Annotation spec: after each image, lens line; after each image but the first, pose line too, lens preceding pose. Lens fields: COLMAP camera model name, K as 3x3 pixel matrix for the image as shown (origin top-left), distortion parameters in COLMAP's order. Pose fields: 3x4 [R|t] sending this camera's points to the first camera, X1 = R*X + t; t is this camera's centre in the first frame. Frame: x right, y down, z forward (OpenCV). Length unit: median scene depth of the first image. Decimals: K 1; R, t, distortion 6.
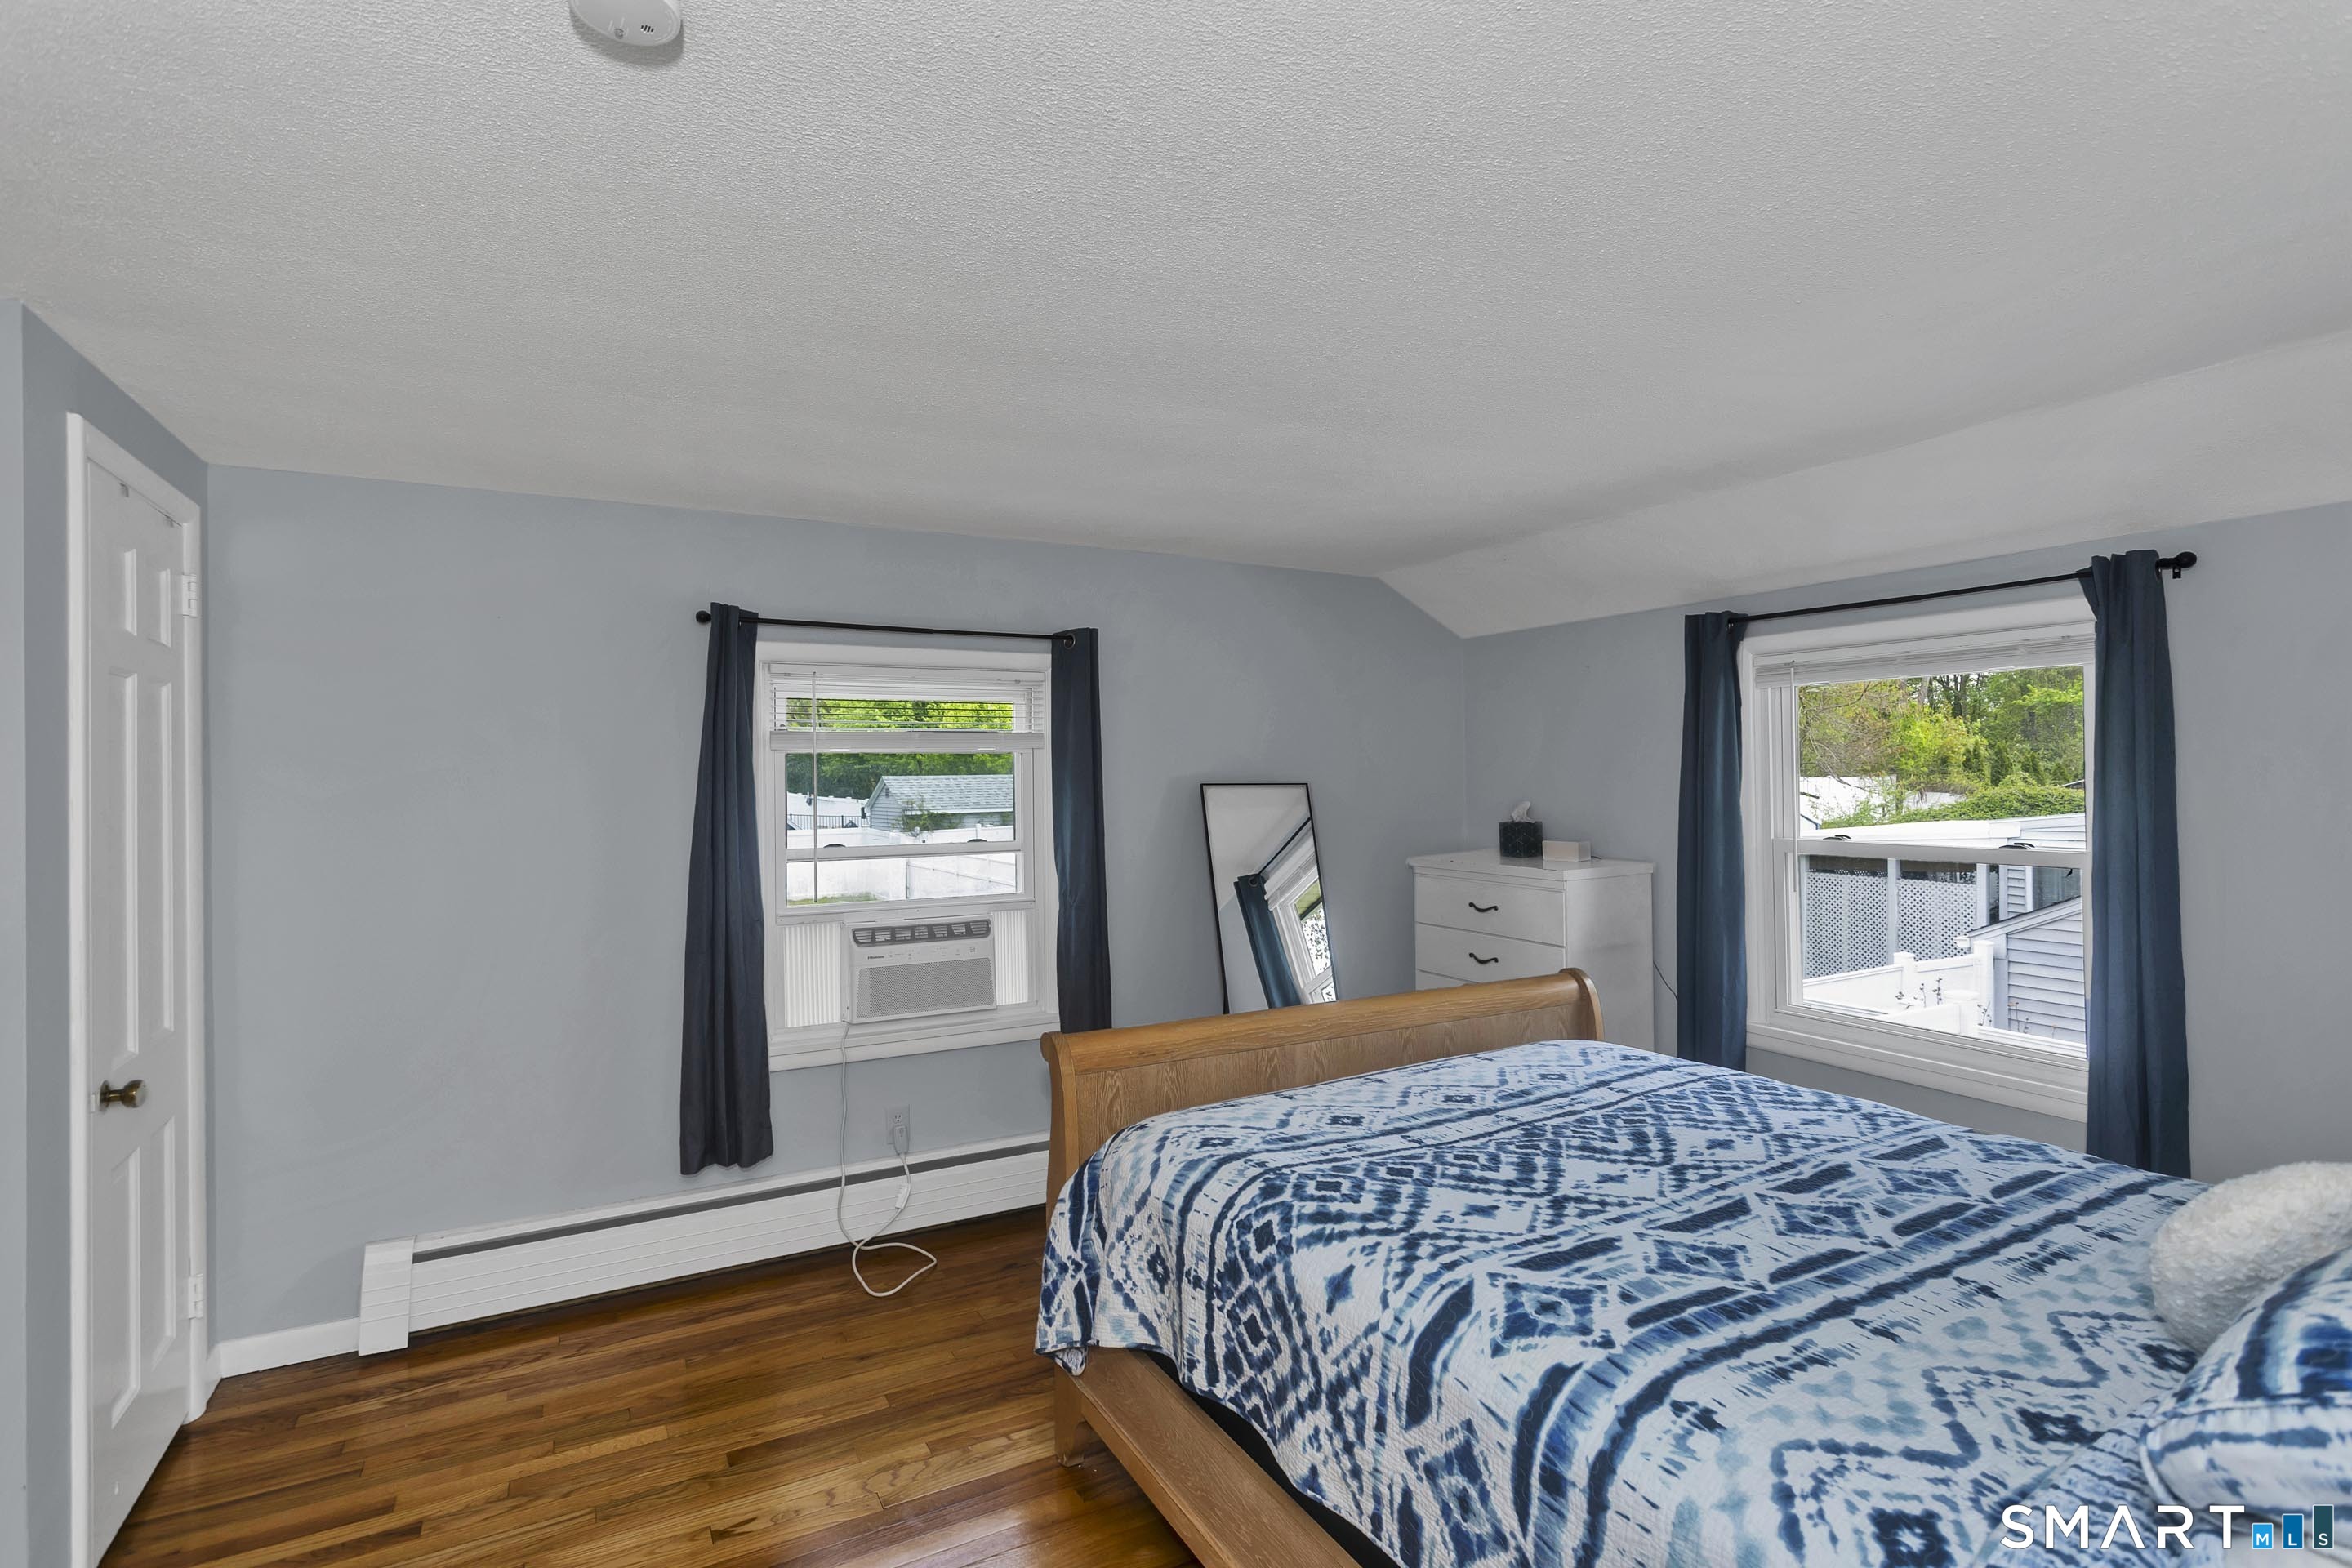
lens RADIAL K [[1130.5, 0, 1157.2], [0, 1130.5, 782.7], [0, 0, 1]] dist [0.001598, 0.000798]
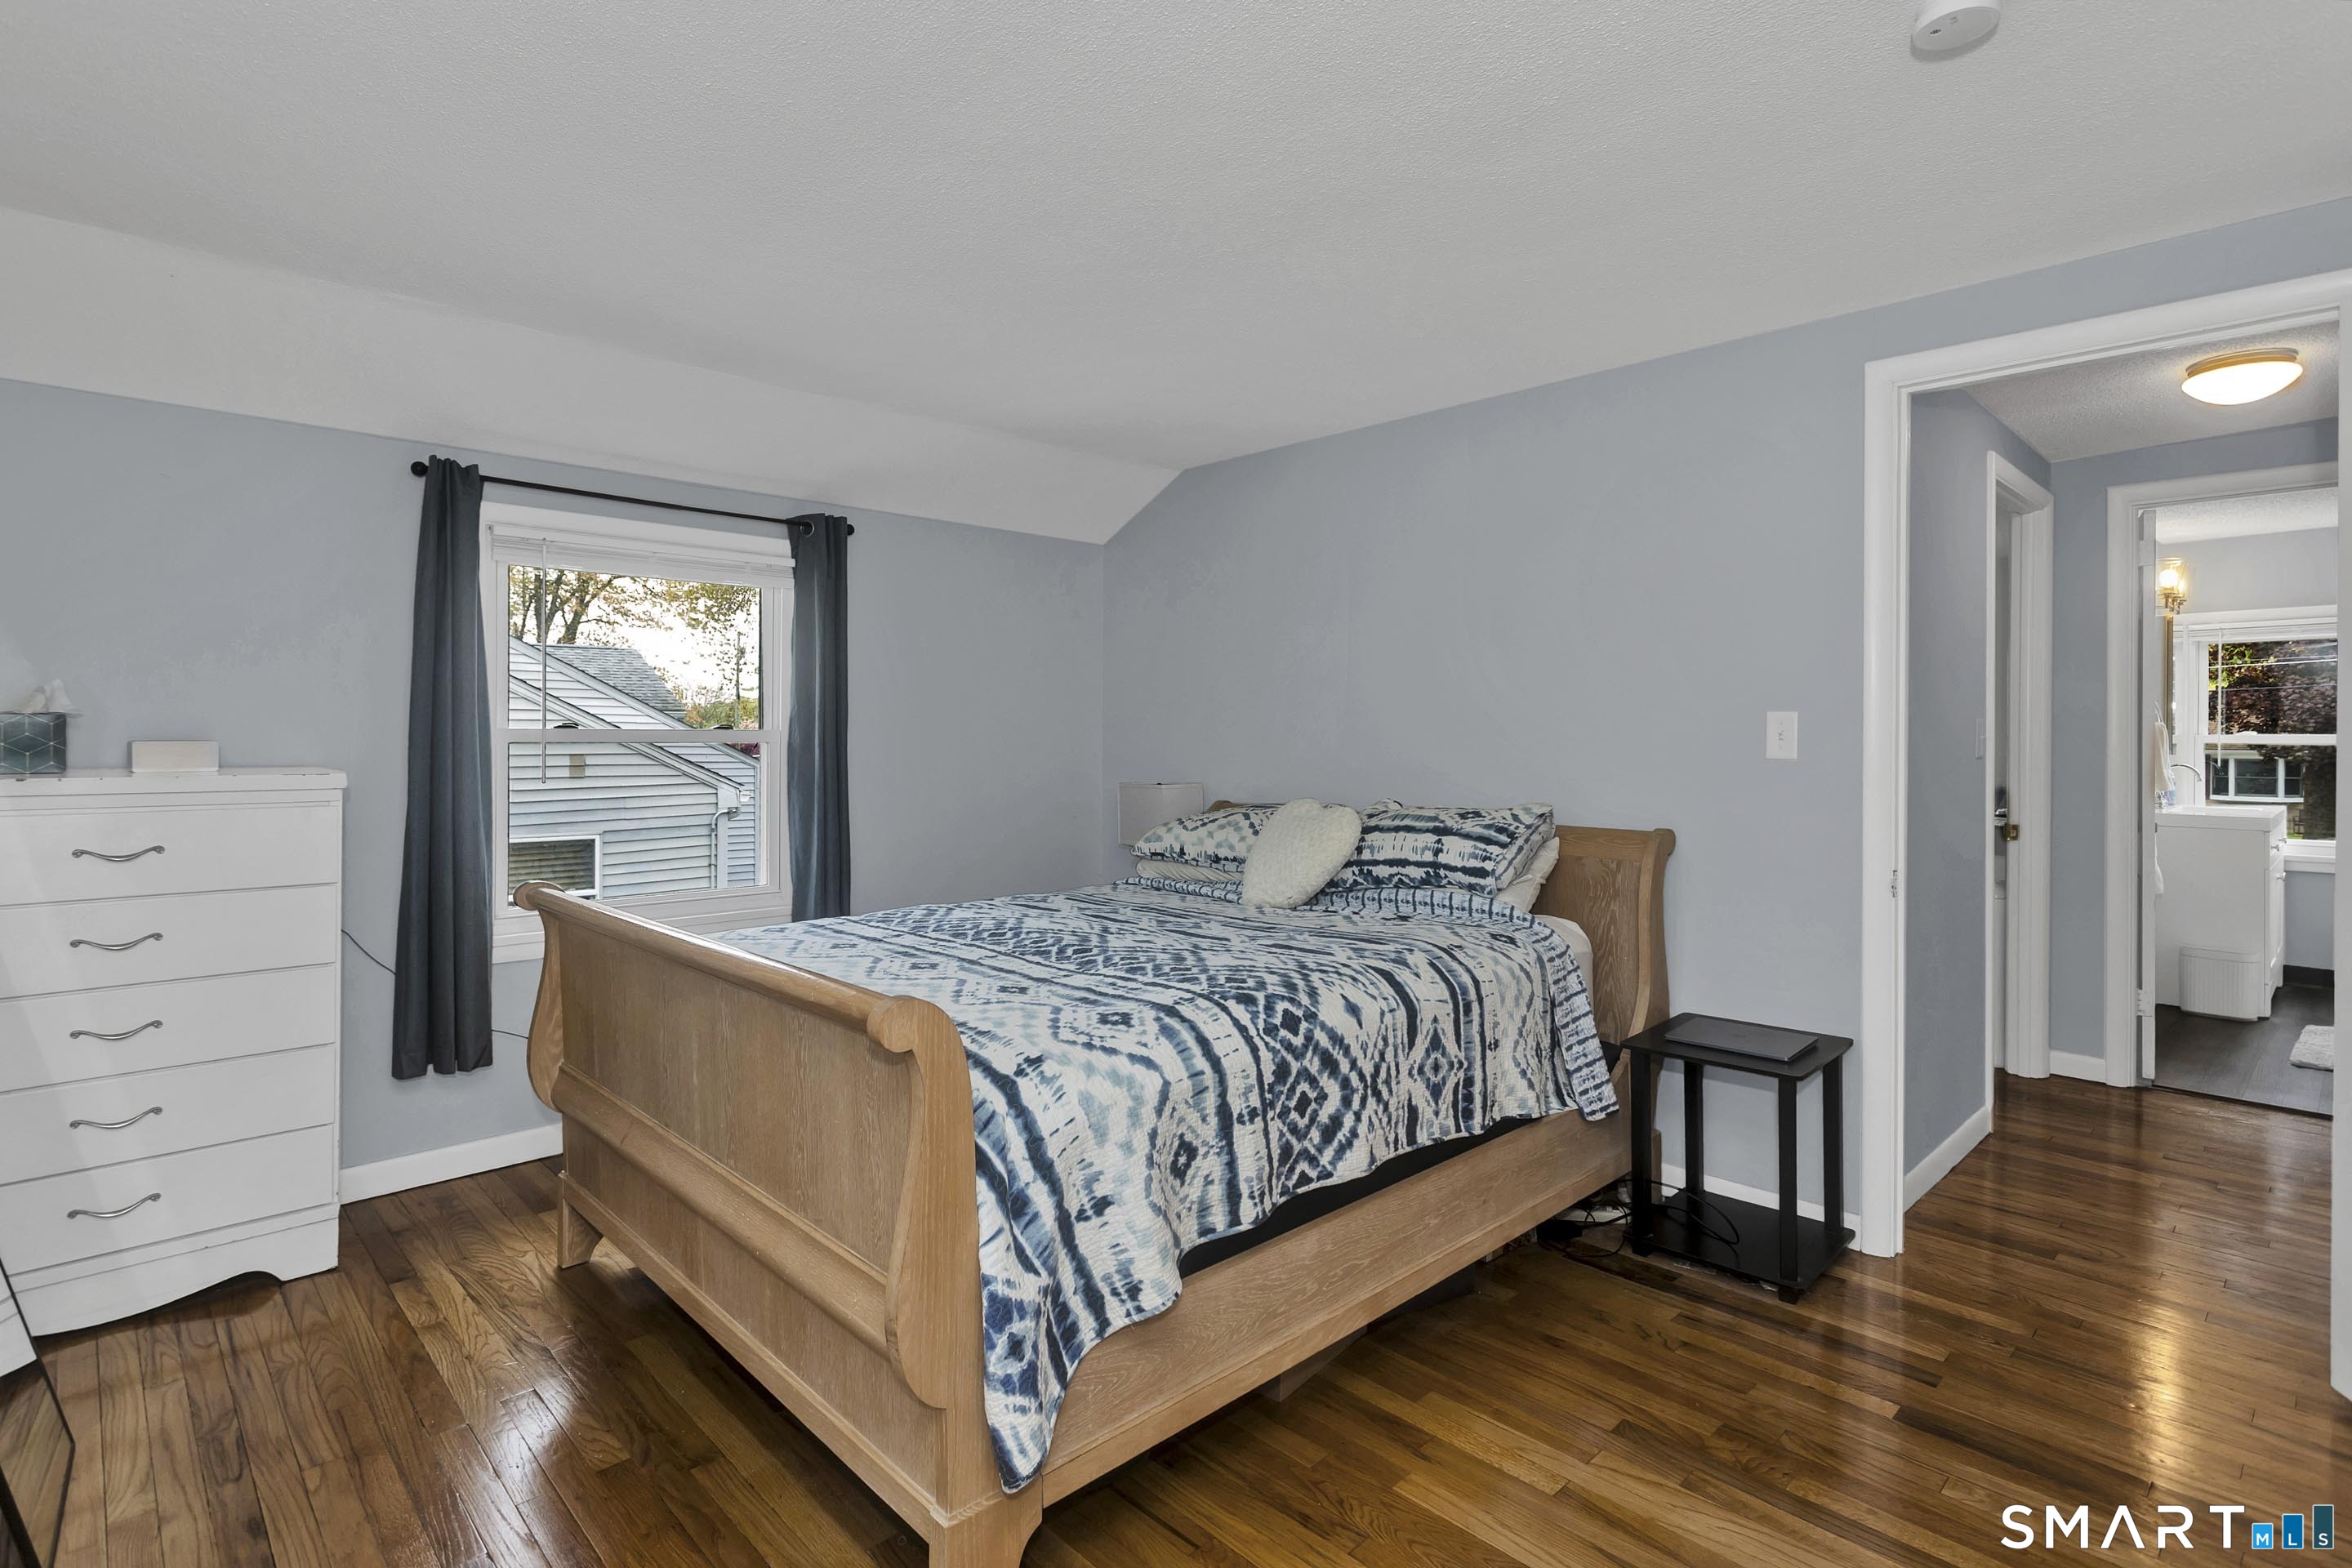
lens RADIAL K [[1130.5, 0, 1175.2], [0, 1130.5, 762.5], [0, 0, 1]] dist [0.001598, 0.000798]
pose [[-0.269311, -0.016034, 0.962920, -1.011292], [0.005398, 0.999821, 0.018158, 0.135443], [-0.963038, 0.010088, -0.269176, 1.515092]]
